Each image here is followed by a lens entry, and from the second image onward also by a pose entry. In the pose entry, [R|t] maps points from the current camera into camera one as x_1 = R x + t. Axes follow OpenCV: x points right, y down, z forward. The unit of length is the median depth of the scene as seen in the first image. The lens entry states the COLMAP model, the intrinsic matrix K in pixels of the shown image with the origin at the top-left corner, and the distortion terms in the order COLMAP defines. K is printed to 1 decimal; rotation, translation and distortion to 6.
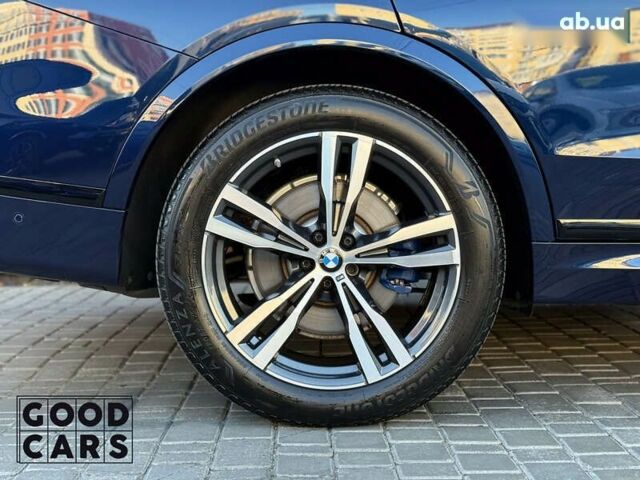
lens RADIAL K [[889.1, 0, 320.0], [0, 889.1, 240.0], [0, 0, 1]] dist [0.114252, -0.036786]
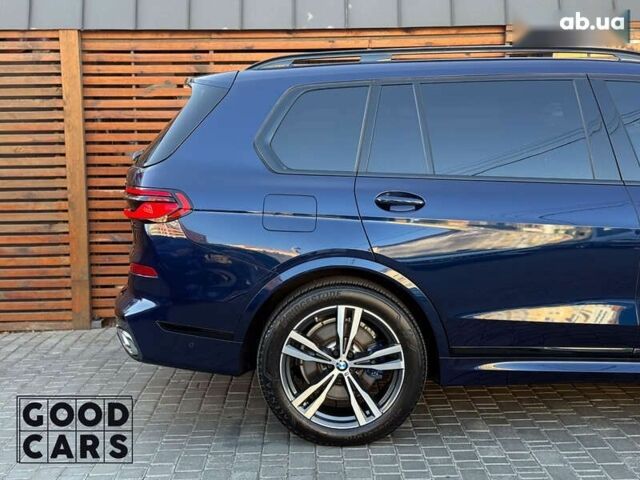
lens RADIAL K [[871.1, 0, 325.8], [0, 871.1, 242.6], [0, 0, 1]] dist [0.170822, -0.002101]
pose [[0.999997, -0.001255, -0.002005, -0.021292], [0.001336, 0.999170, 0.040702, -0.345463], [0.001952, -0.040705, 0.999169, -1.015157]]
